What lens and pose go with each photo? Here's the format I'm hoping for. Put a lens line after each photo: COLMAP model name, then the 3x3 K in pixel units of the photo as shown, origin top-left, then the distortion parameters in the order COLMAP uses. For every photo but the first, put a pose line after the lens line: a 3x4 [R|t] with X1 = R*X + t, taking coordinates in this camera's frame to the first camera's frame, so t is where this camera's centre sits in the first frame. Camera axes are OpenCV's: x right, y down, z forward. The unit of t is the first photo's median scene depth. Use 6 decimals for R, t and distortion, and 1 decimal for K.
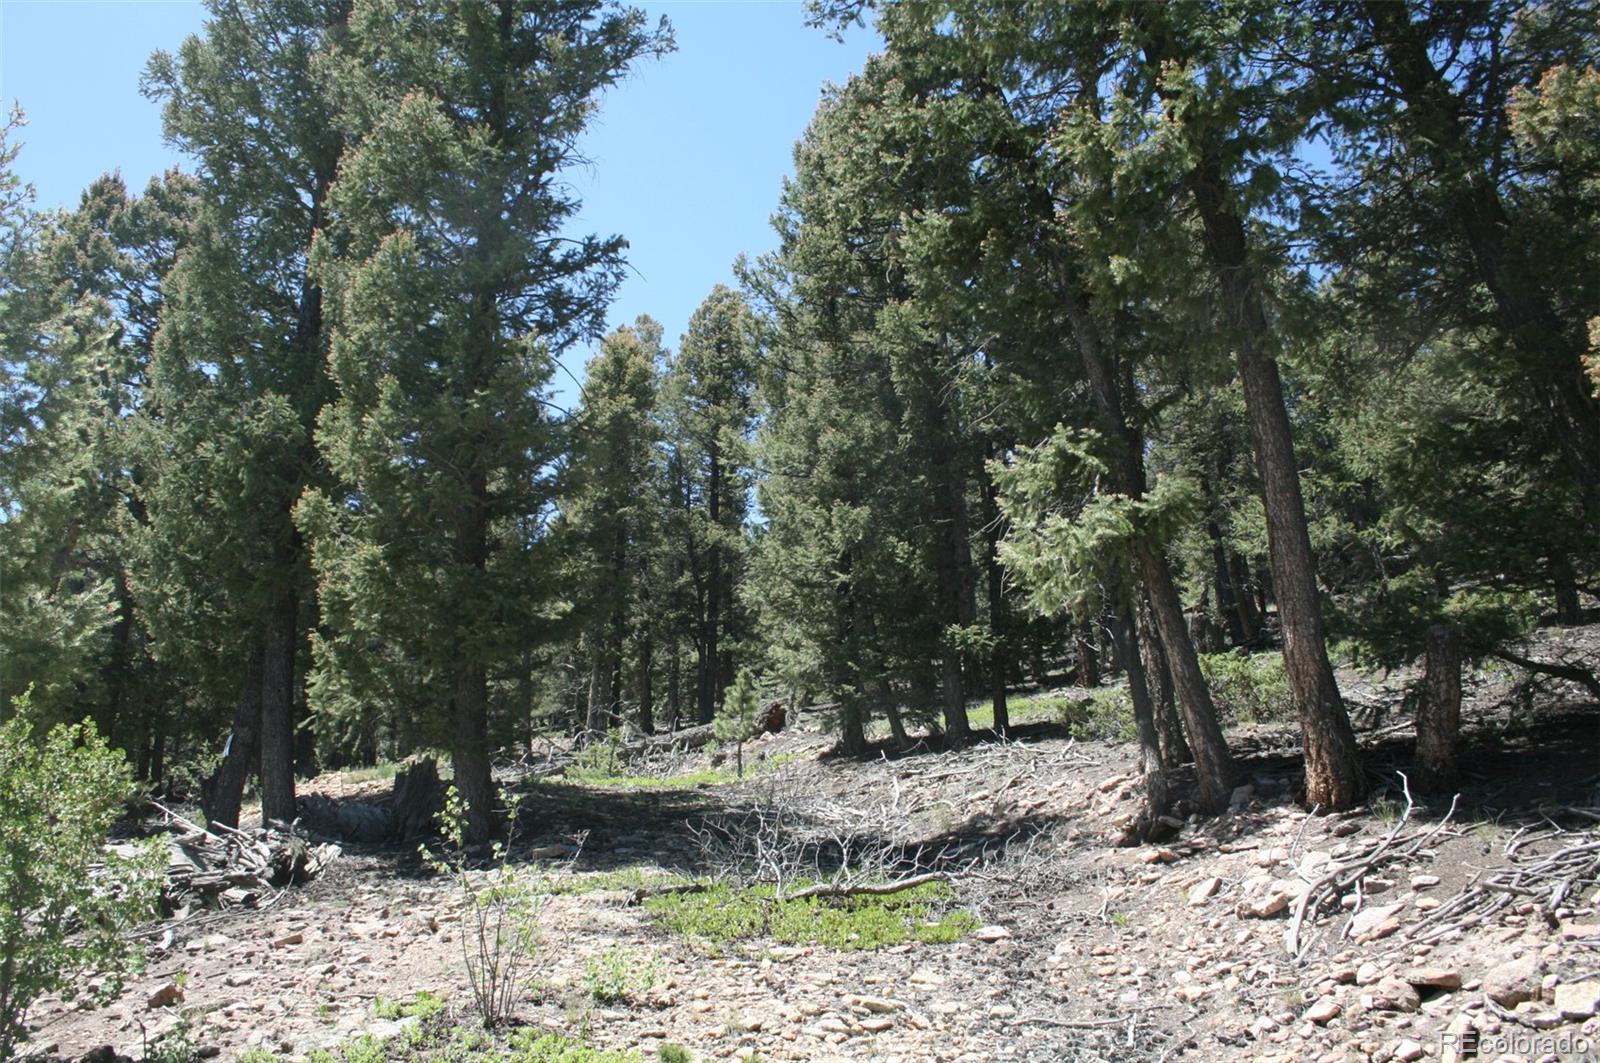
lens RADIAL K [[1666.9, 0, 799.7], [0, 1666.9, 533.1], [0, 0, 1]] dist [-0.000776, 0.000000]
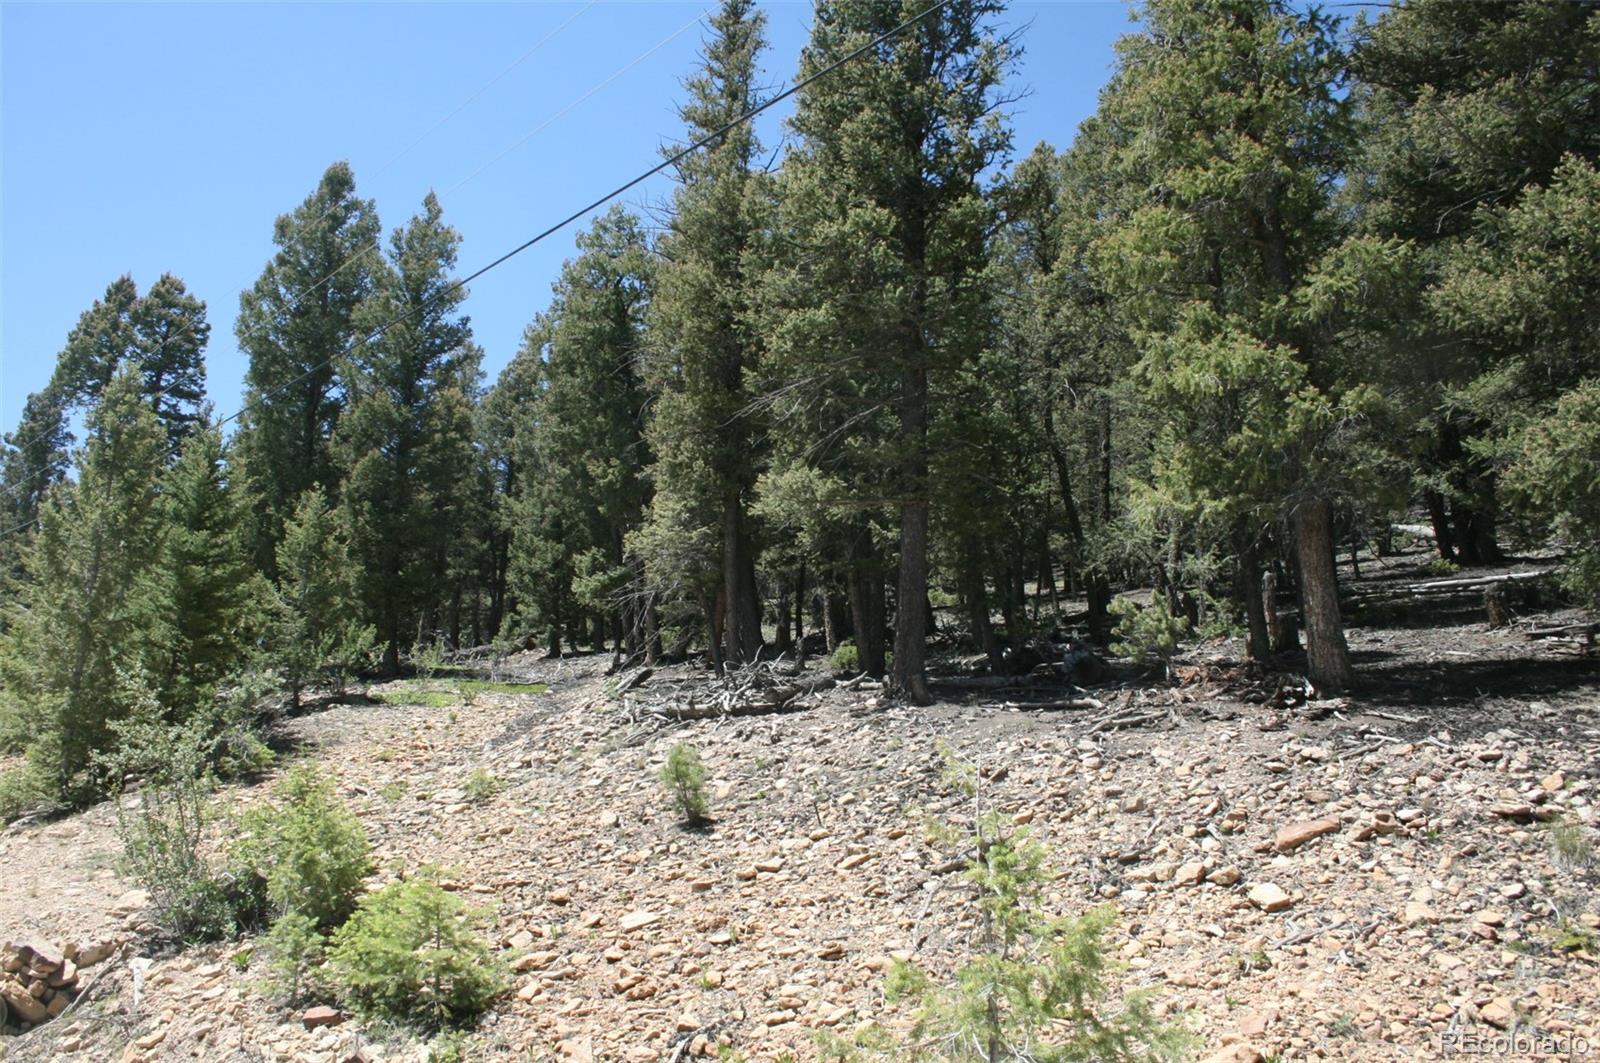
lens RADIAL K [[1666.9, 0, 799.8], [0, 1666.9, 529.6], [0, 0, 1]] dist [-0.000776, 0.000000]
pose [[0.992440, 0.053783, 0.110319, 0.062549], [-0.057309, 0.997934, 0.029040, -0.069399], [-0.108530, -0.035143, 0.993472, -0.721875]]
